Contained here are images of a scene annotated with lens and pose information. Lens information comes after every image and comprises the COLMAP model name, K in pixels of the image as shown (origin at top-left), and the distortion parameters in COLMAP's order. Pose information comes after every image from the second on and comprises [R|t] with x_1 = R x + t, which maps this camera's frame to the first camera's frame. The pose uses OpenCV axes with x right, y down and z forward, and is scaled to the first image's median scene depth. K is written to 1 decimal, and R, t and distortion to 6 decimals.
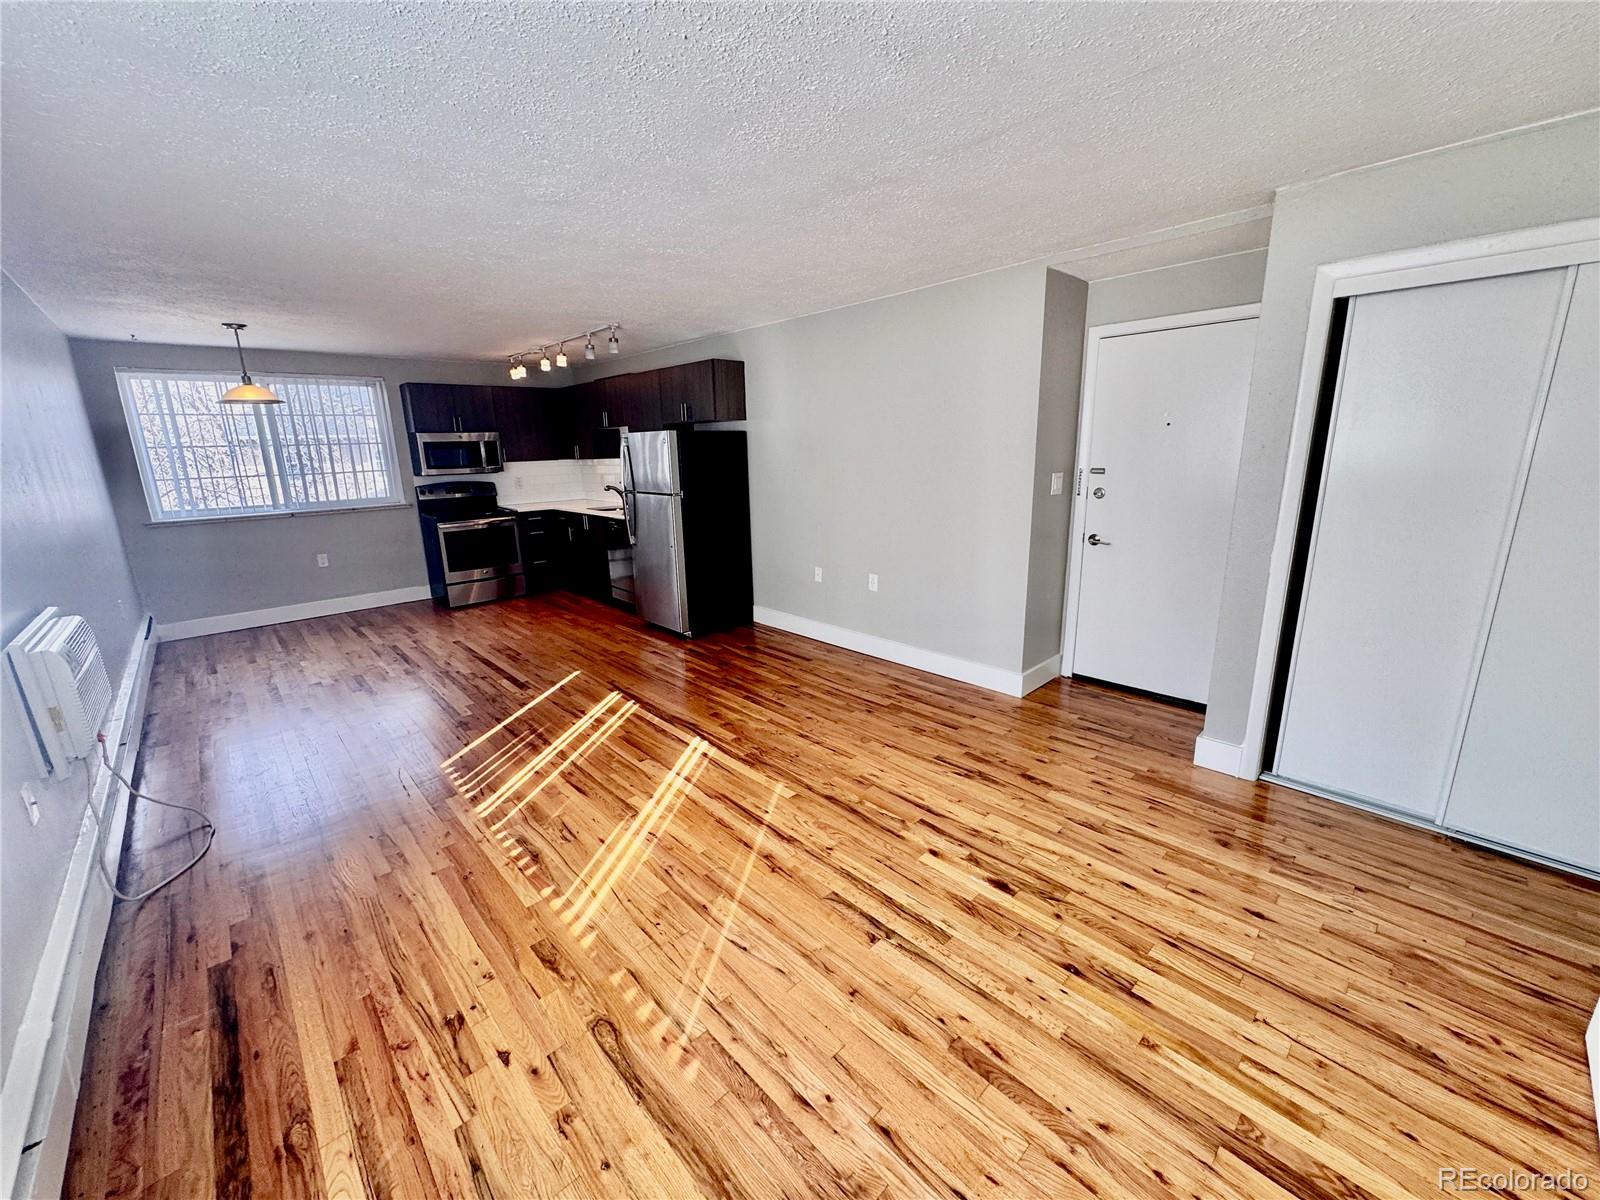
lens RADIAL K [[637.6, 0, 801.1], [0, 637.6, 598.7], [0, 0, 1]] dist [-0.002238, 0.000369]
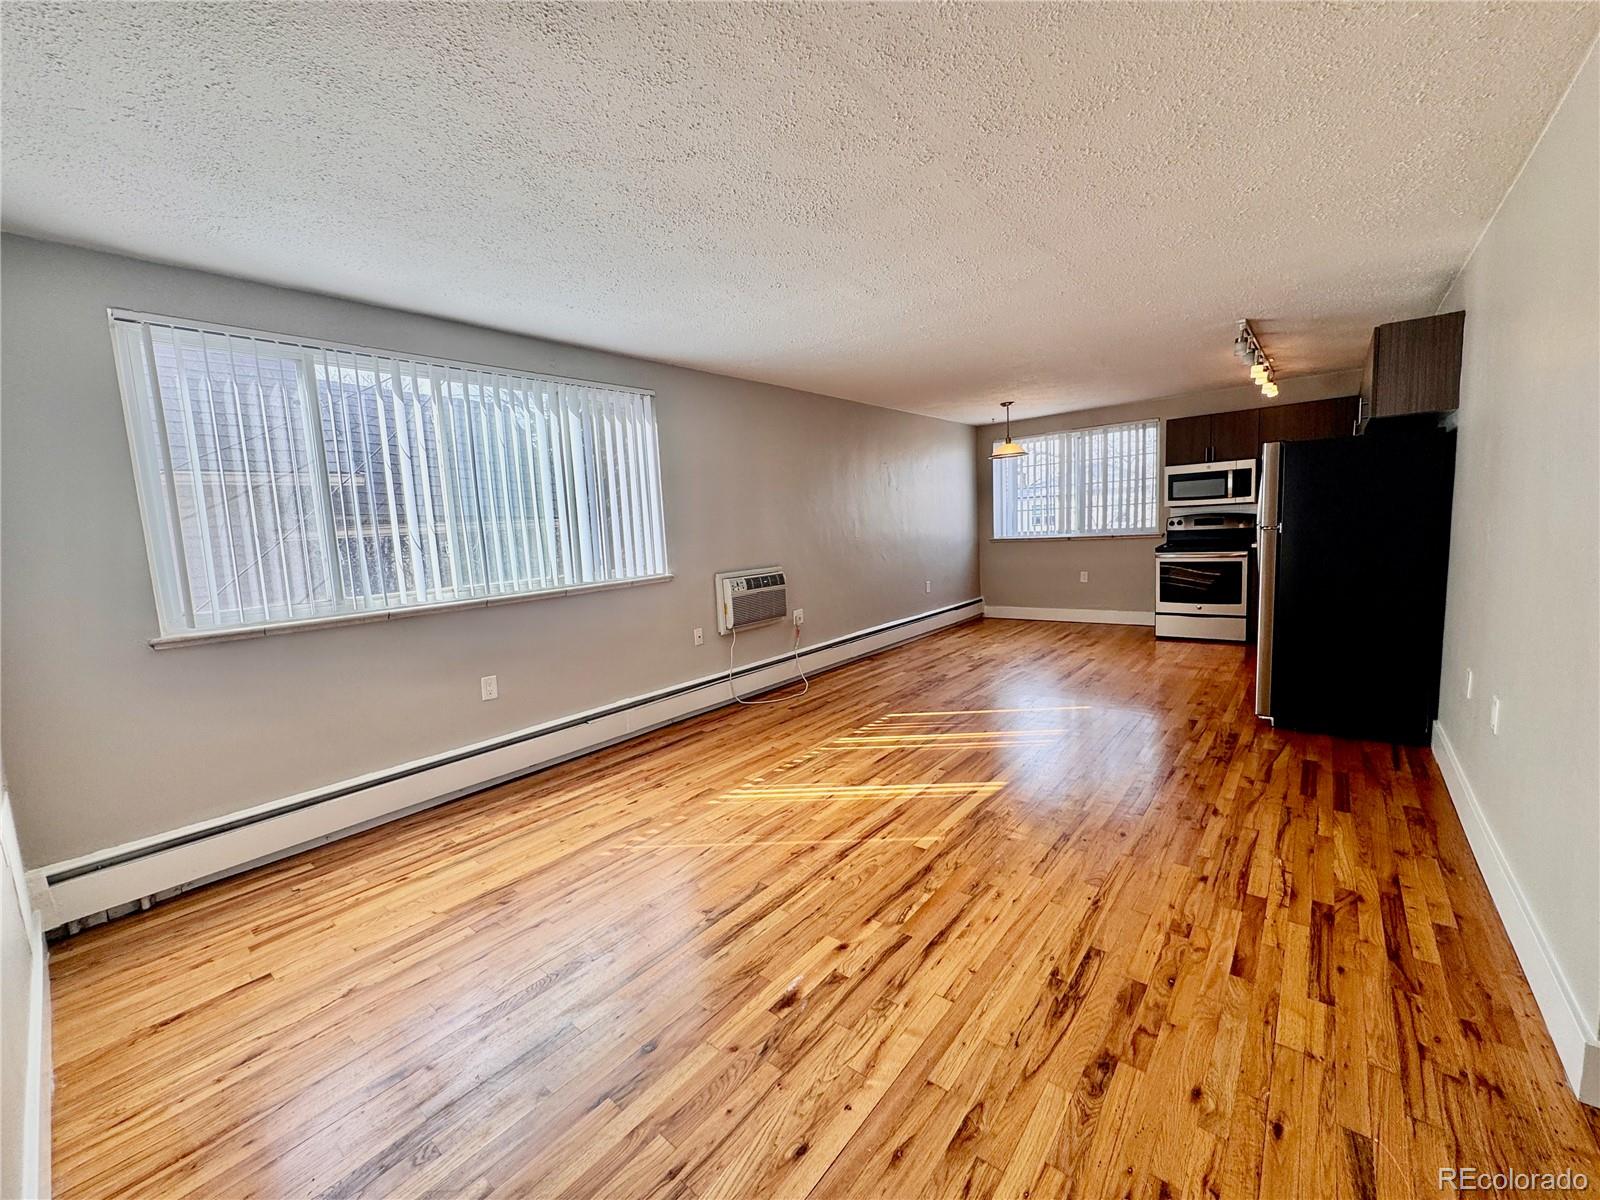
lens RADIAL K [[637.6, 0, 801.1], [0, 637.6, 598.7], [0, 0, 1]] dist [-0.002238, 0.000369]
pose [[0.129212, 0.131265, -0.982891, 0.601283], [-0.185632, 0.976879, 0.106058, -0.076400], [0.974087, 0.168752, 0.150591, 0.470175]]
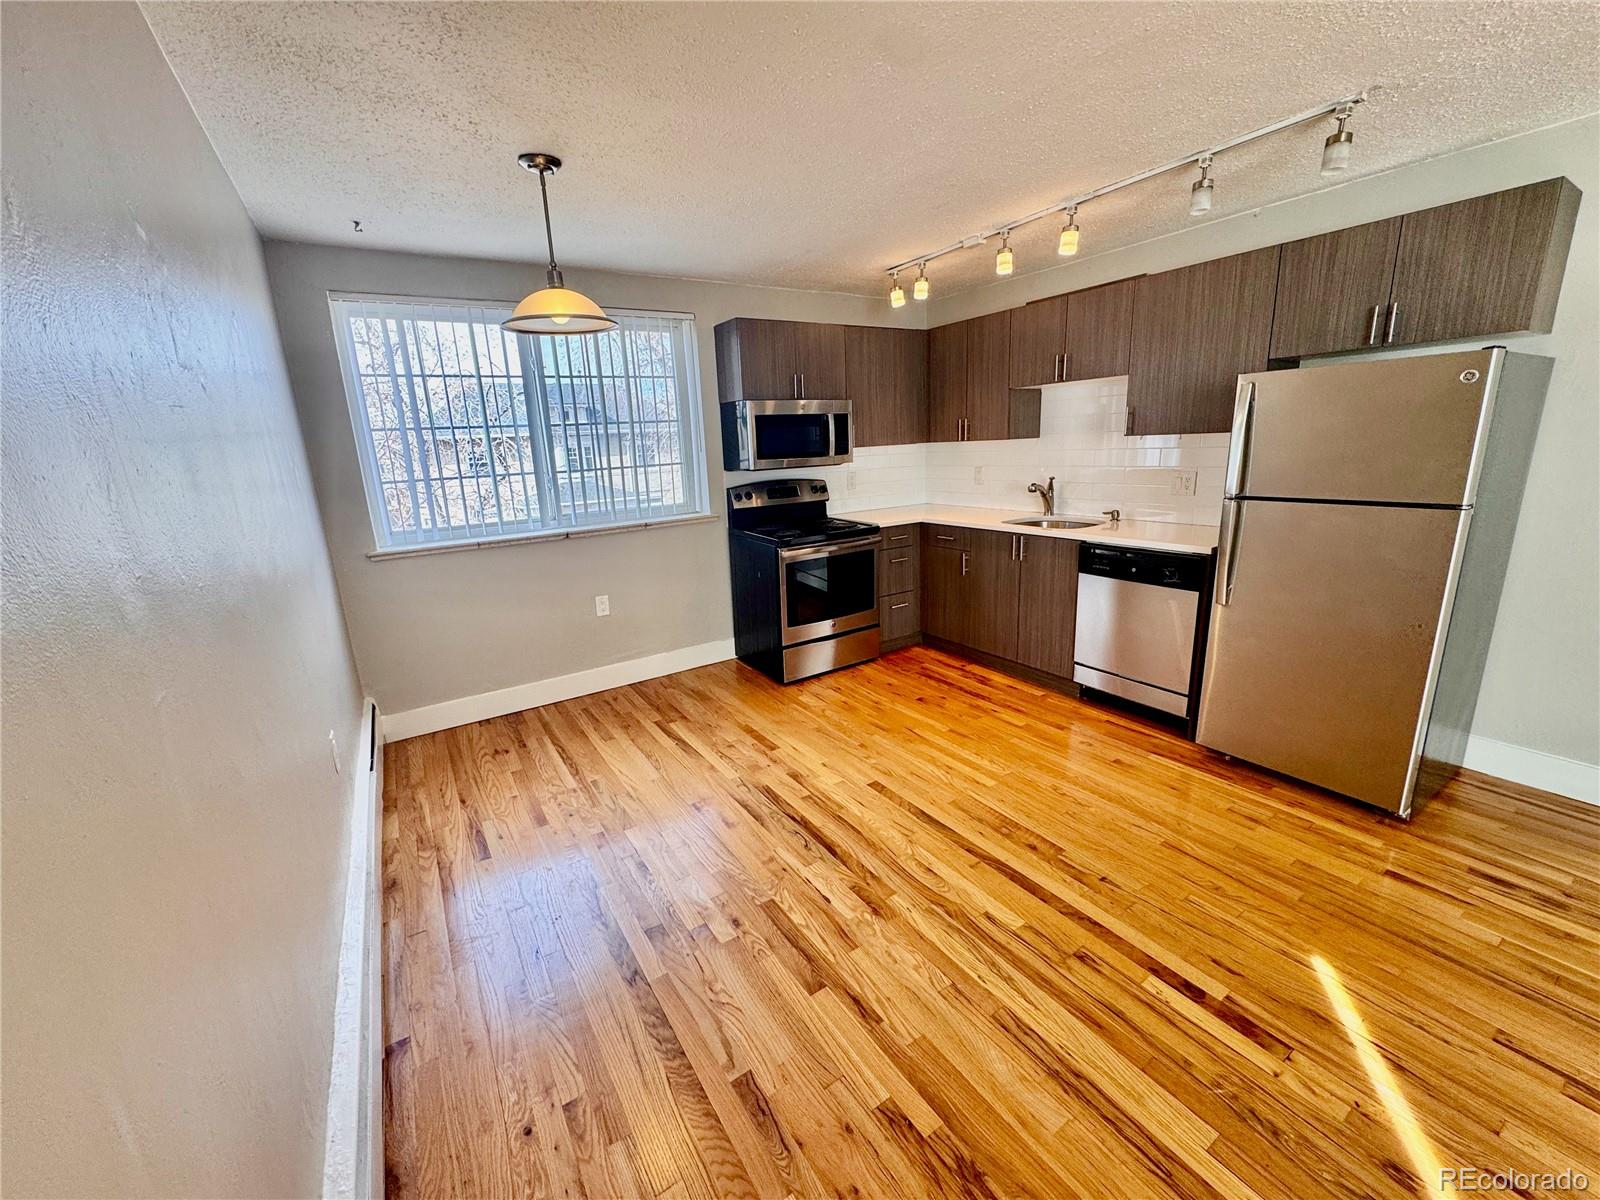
lens RADIAL K [[637.6, 0, 801.1], [0, 637.6, 598.7], [0, 0, 1]] dist [-0.002238, 0.000369]
pose [[0.983478, 0.023502, -0.179495, -0.698485], [-0.021668, 0.999691, 0.012175, -0.124677], [0.179725, -0.008084, 0.983684, 0.647558]]
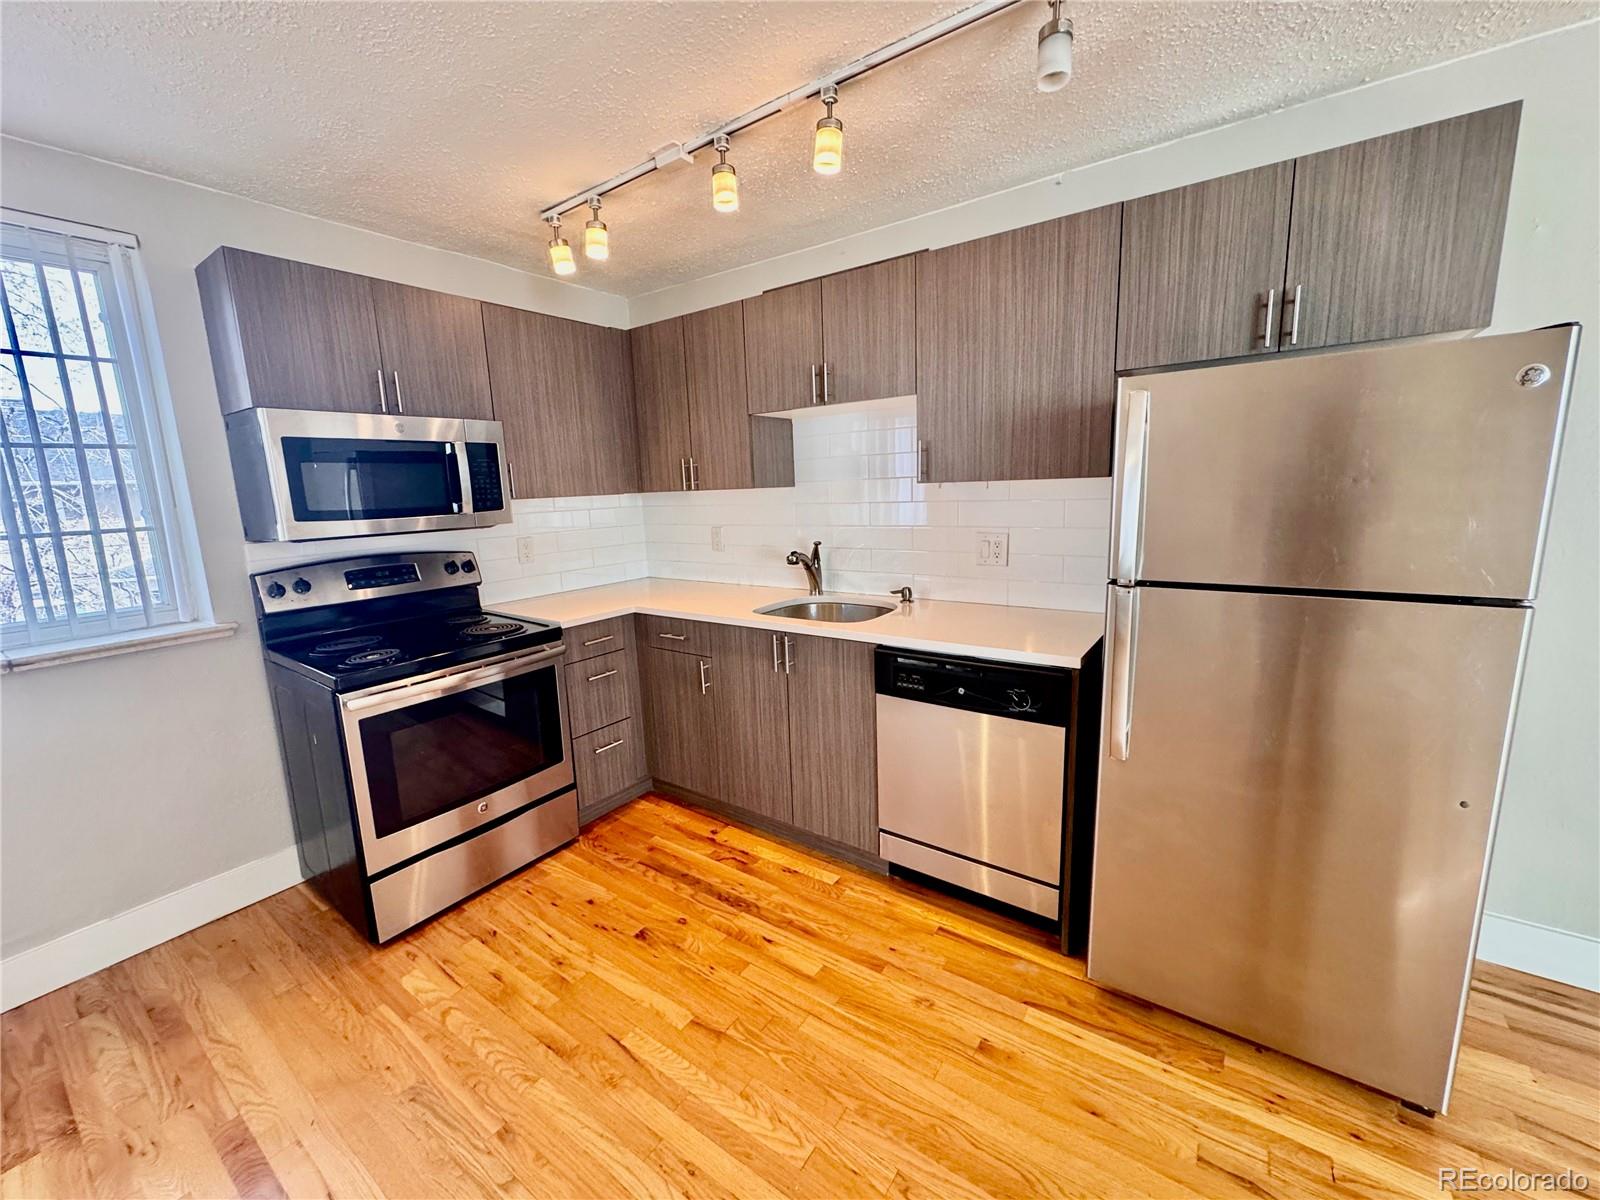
lens RADIAL K [[637.6, 0, 801.1], [0, 637.6, 598.7], [0, 0, 1]] dist [-0.002238, 0.000369]
pose [[0.979586, -0.046248, 0.195632, -0.651246], [0.059196, 0.996389, -0.060863, -0.209993], [-0.192111, 0.071201, 0.978787, 1.036372]]
